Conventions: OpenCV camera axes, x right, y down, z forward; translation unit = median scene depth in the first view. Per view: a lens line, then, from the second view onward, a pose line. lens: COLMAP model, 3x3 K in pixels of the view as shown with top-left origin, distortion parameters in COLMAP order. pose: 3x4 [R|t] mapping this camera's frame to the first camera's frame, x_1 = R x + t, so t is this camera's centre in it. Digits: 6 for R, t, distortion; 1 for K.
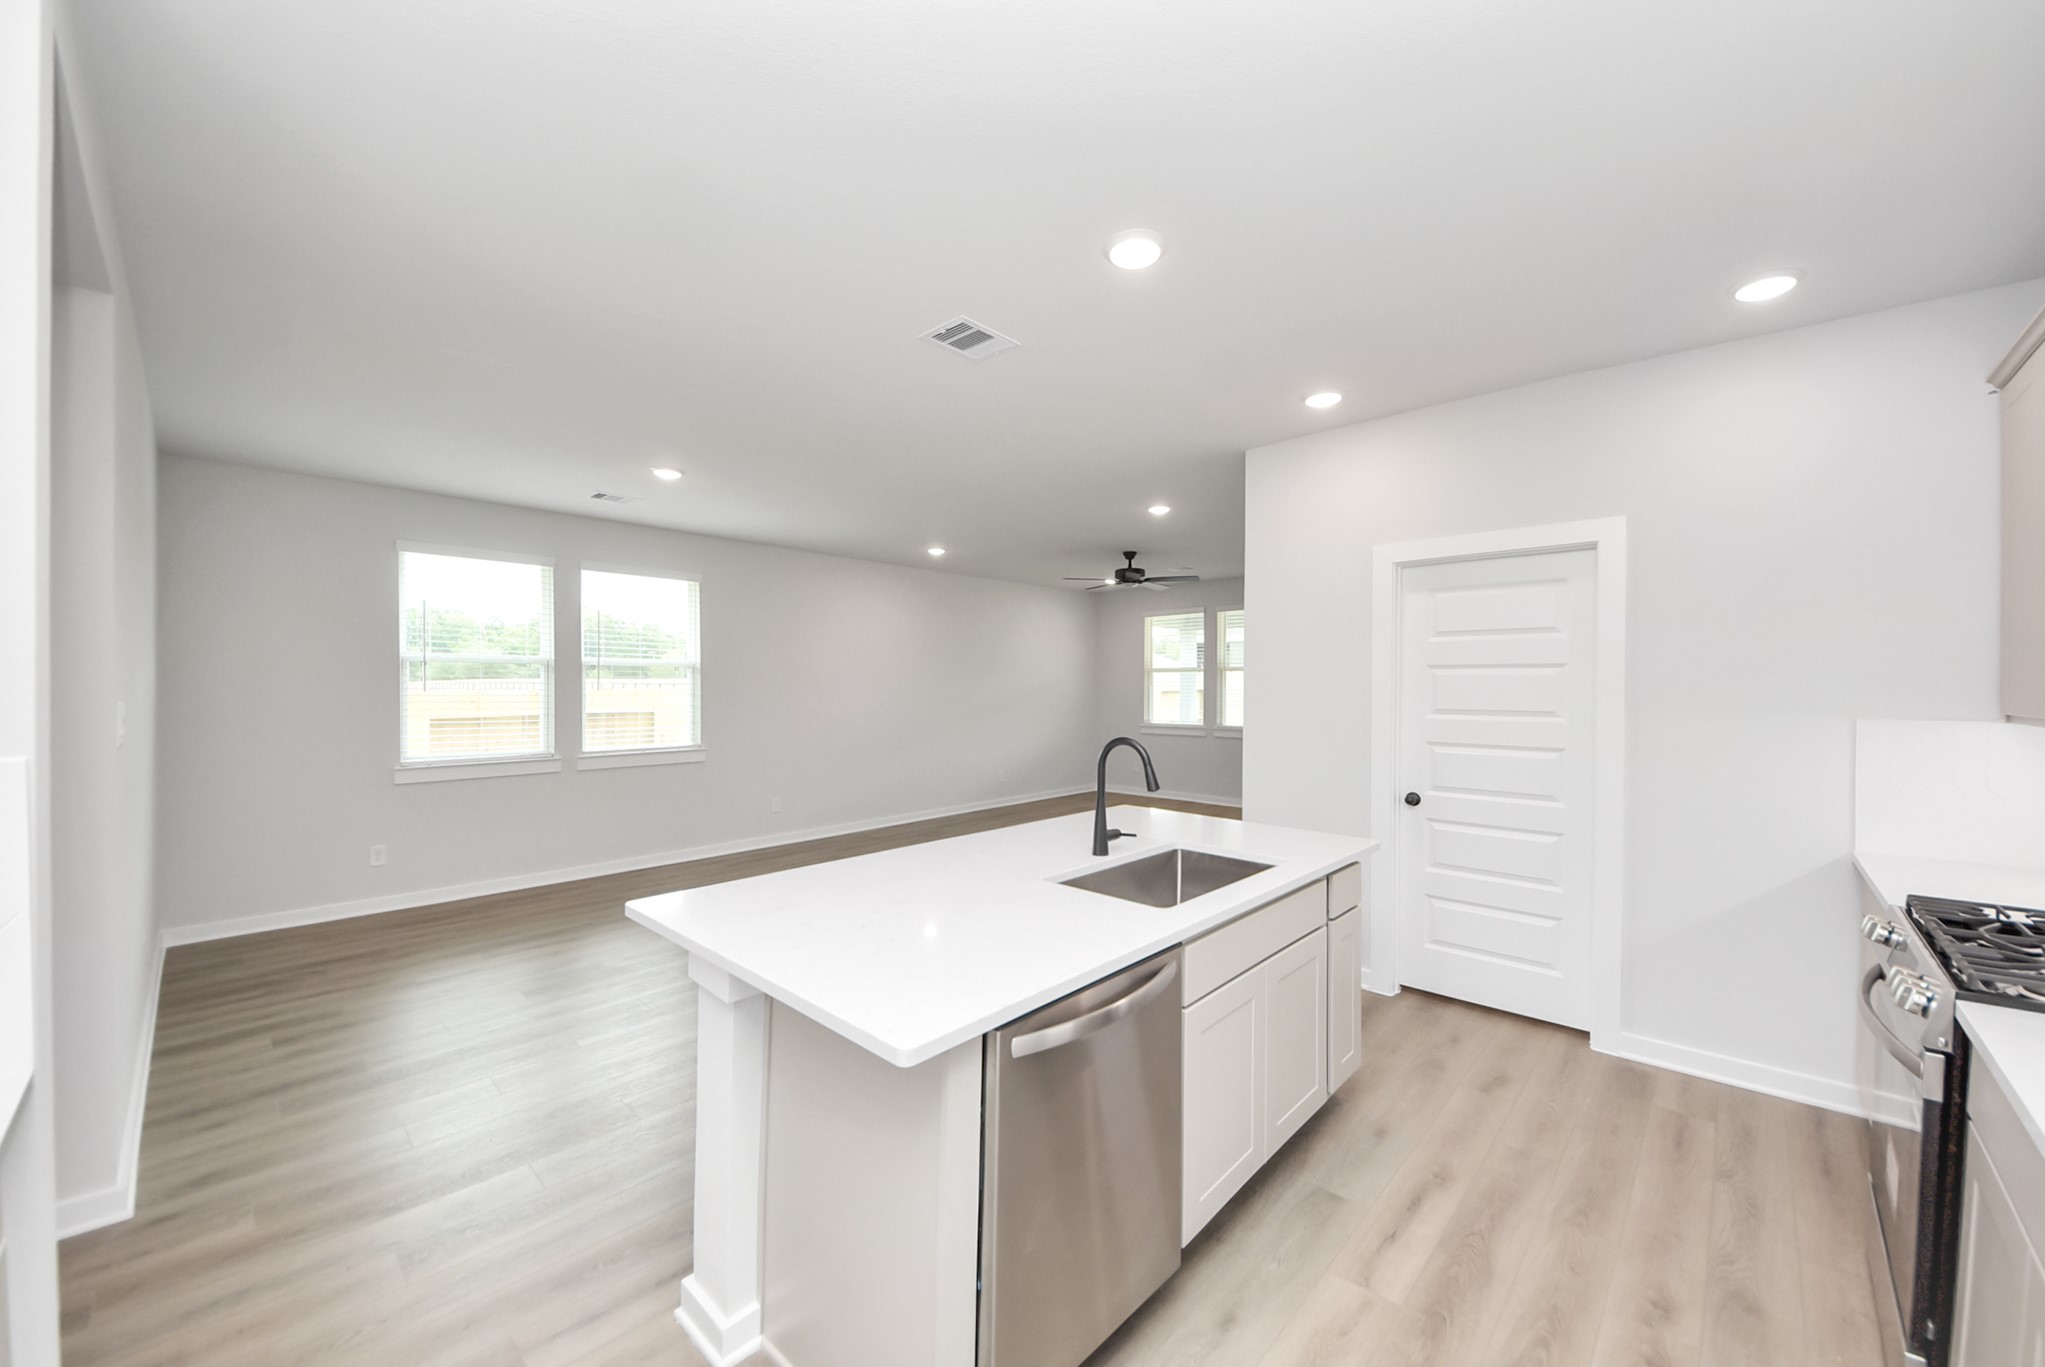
lens RADIAL K [[746.9, 0, 1026.9], [0, 746.9, 687.5], [0, 0, 1]] dist [-0.013270, 0.000097]
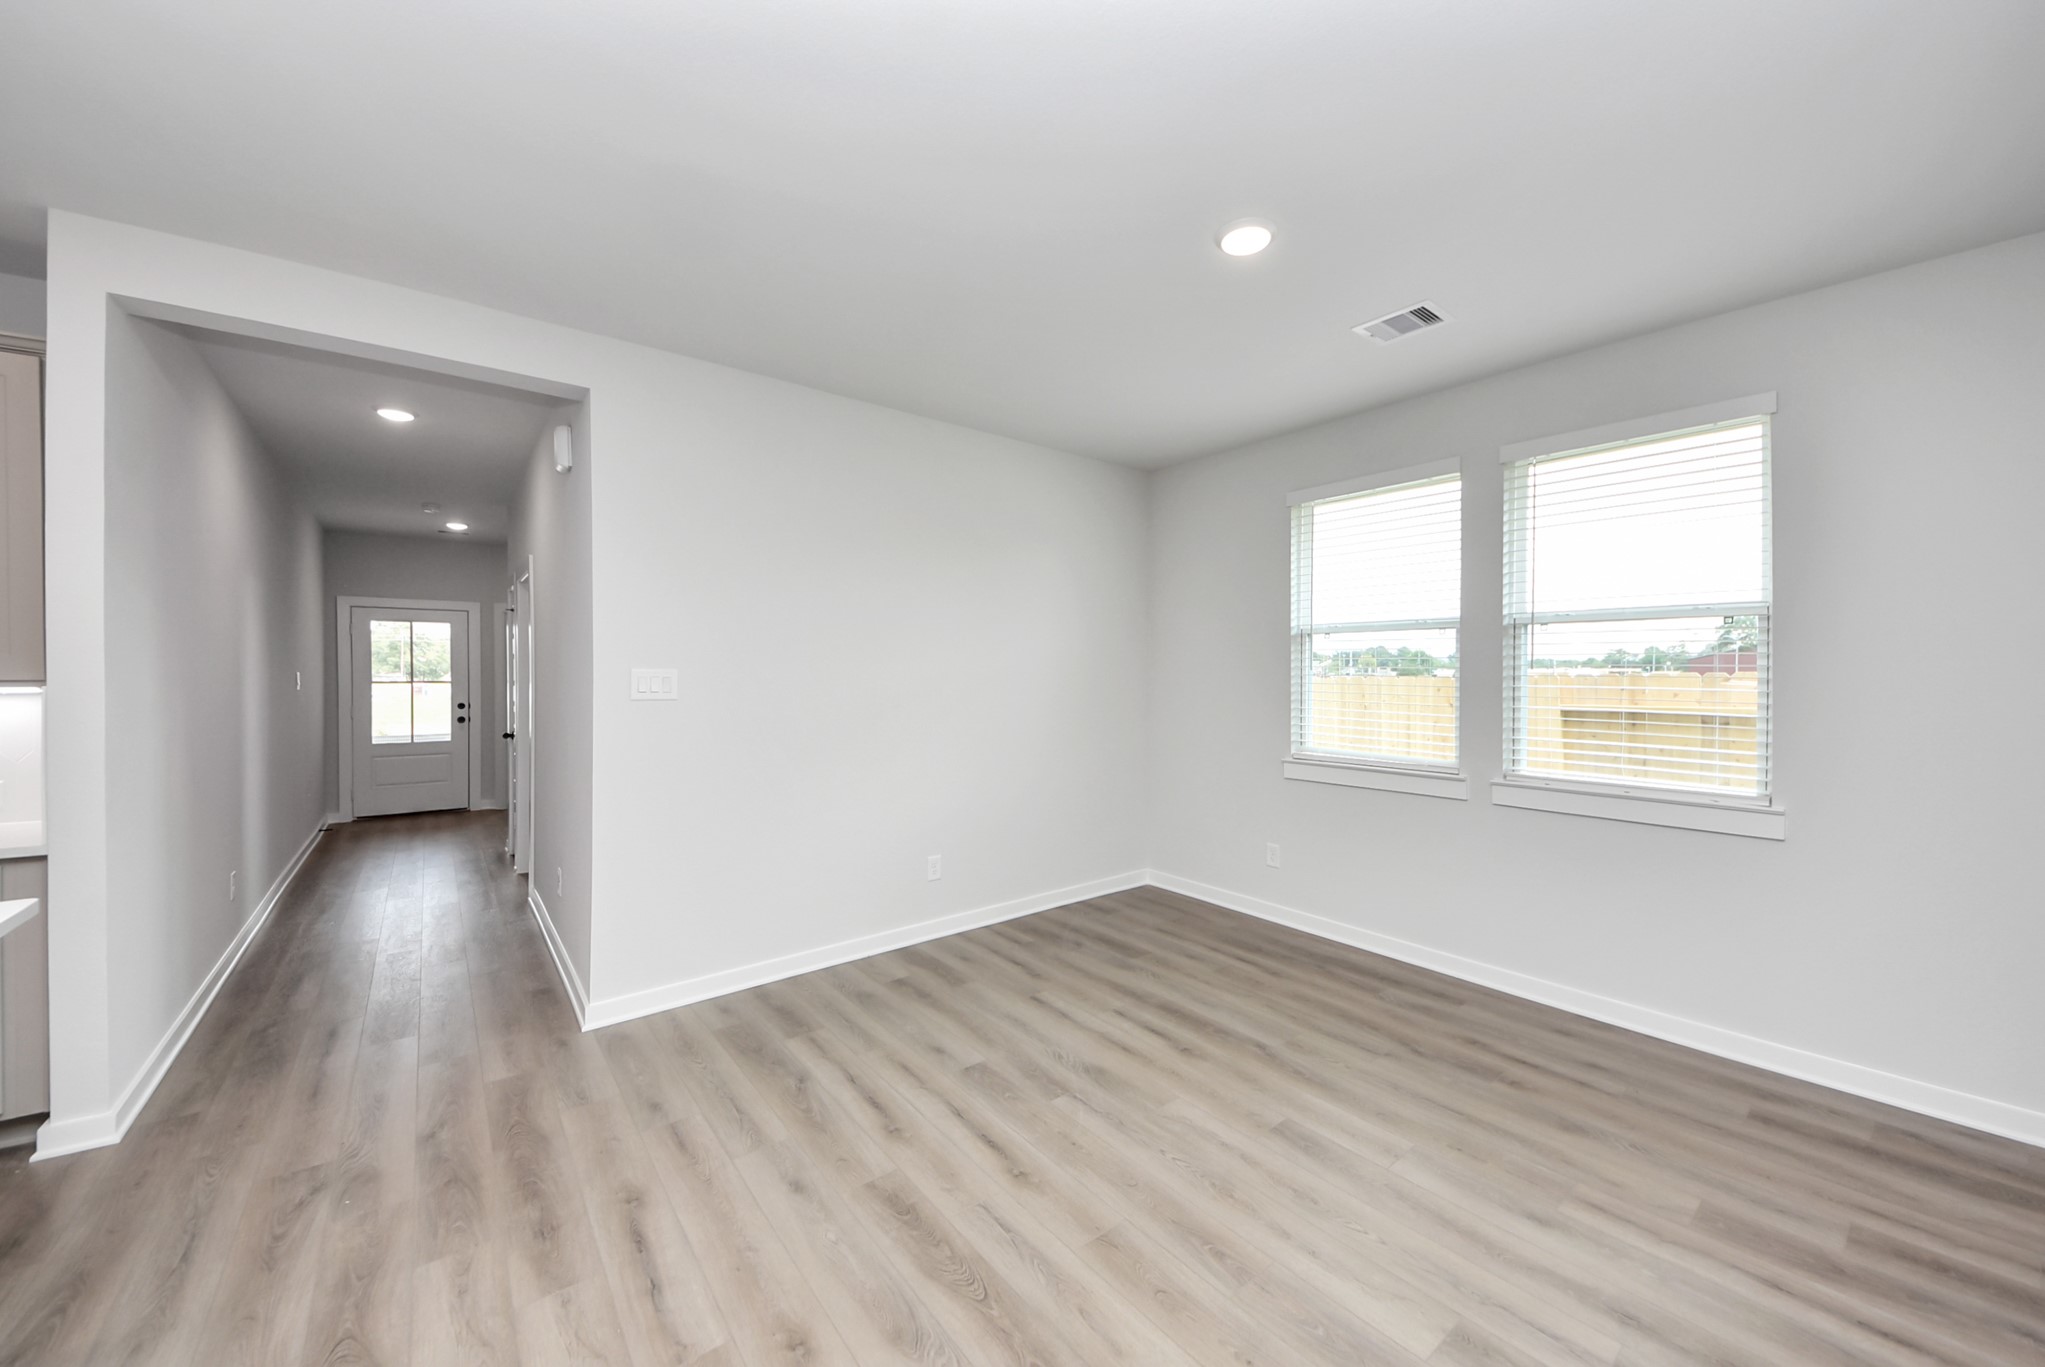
lens RADIAL K [[746.9, 0, 1028.2], [0, 746.9, 670.9], [0, 0, 1]] dist [-0.013270, 0.000097]
pose [[-0.117291, -0.002146, -0.993095, 0.042967], [-0.011253, 0.999936, -0.000831, 0.010247], [0.993034, 0.011078, -0.117307, 0.788421]]
